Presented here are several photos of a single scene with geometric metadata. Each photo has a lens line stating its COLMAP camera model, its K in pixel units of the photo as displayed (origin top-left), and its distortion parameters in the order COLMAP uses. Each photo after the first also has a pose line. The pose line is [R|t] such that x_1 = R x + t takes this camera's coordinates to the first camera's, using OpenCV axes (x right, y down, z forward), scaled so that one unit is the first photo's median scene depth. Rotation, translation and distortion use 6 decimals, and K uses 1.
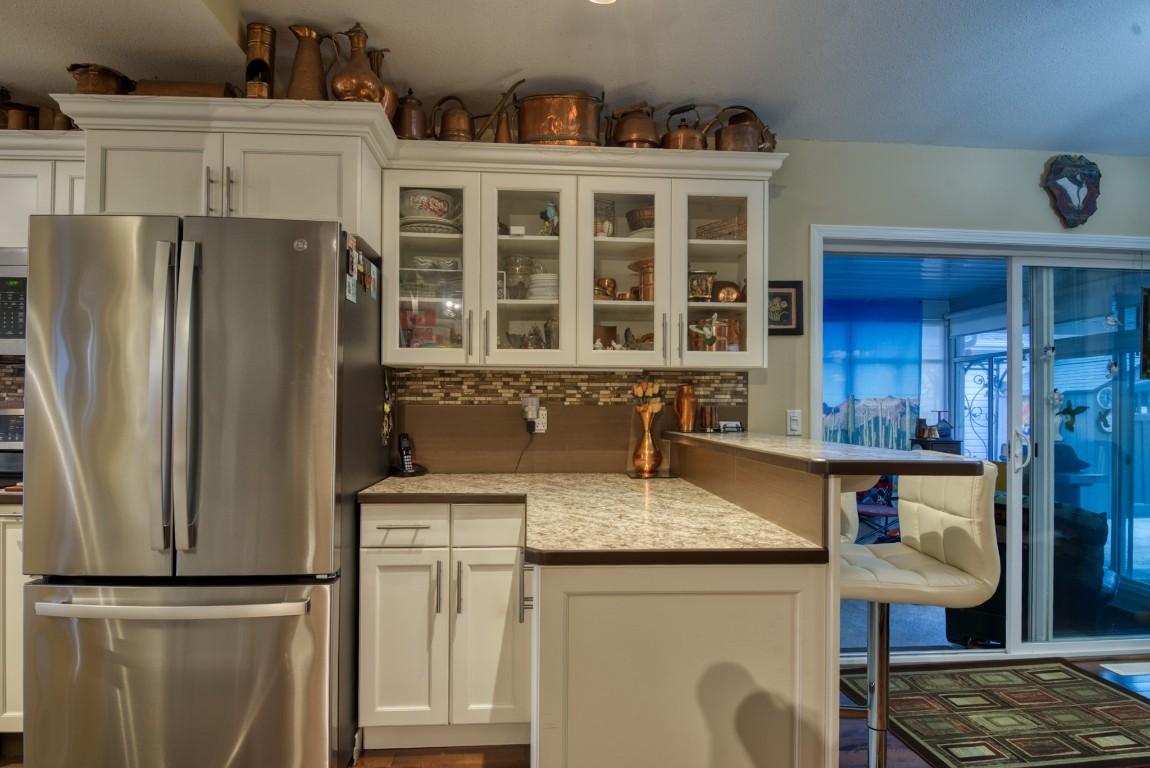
lens RADIAL K [[659.3, 0, 584.9], [0, 659.3, 396.6], [0, 0, 1]] dist [0.017954, -0.031182]
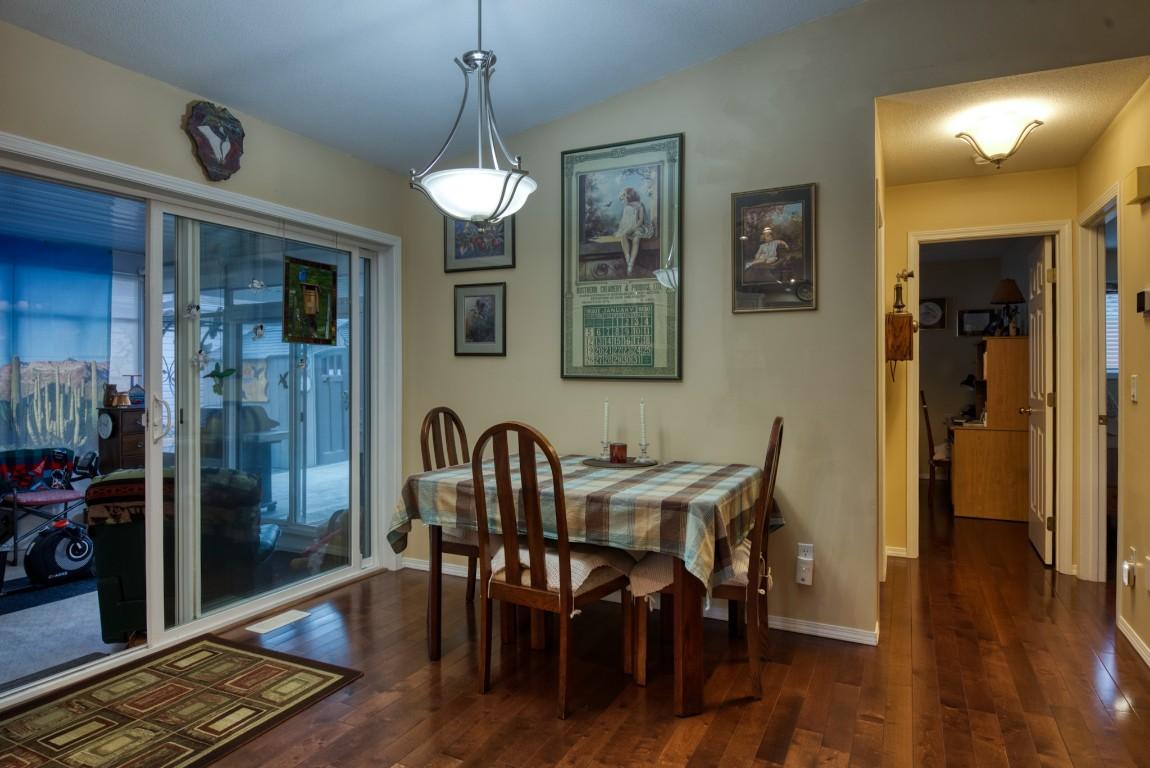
lens RADIAL K [[659.3, 0, 570.2], [0, 659.3, 366.0], [0, 0, 1]] dist [0.017954, -0.031182]
pose [[0.512679, -0.001116, 0.858580, 0.182367], [-0.005524, 0.999974, 0.004598, 0.003768], [-0.858563, -0.007100, 0.512659, 0.066399]]
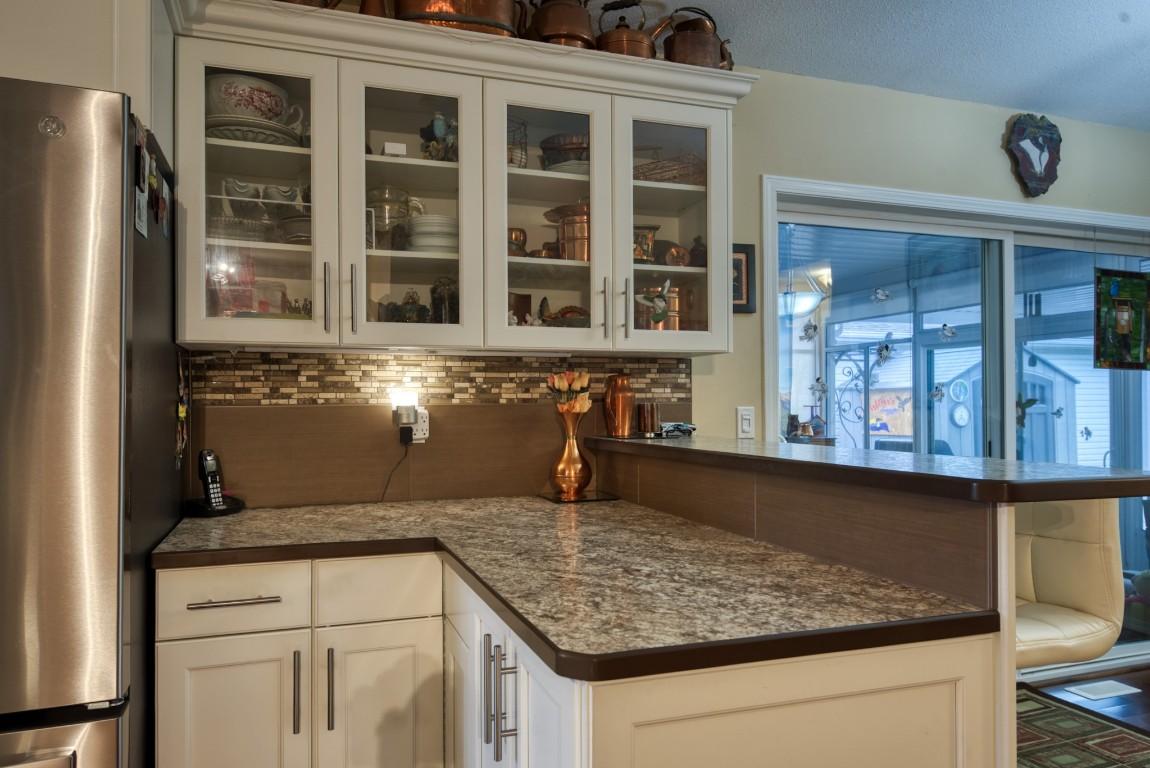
lens RADIAL K [[762.8, 0, 591.3], [0, 762.8, 394.5], [0, 0, 1]] dist [0.021823, -0.027308]
pose [[0.962792, -0.007960, 0.270127, -0.113485], [0.007472, 0.999968, 0.002834, 0.001633], [-0.270141, -0.000710, 0.962821, 0.169136]]
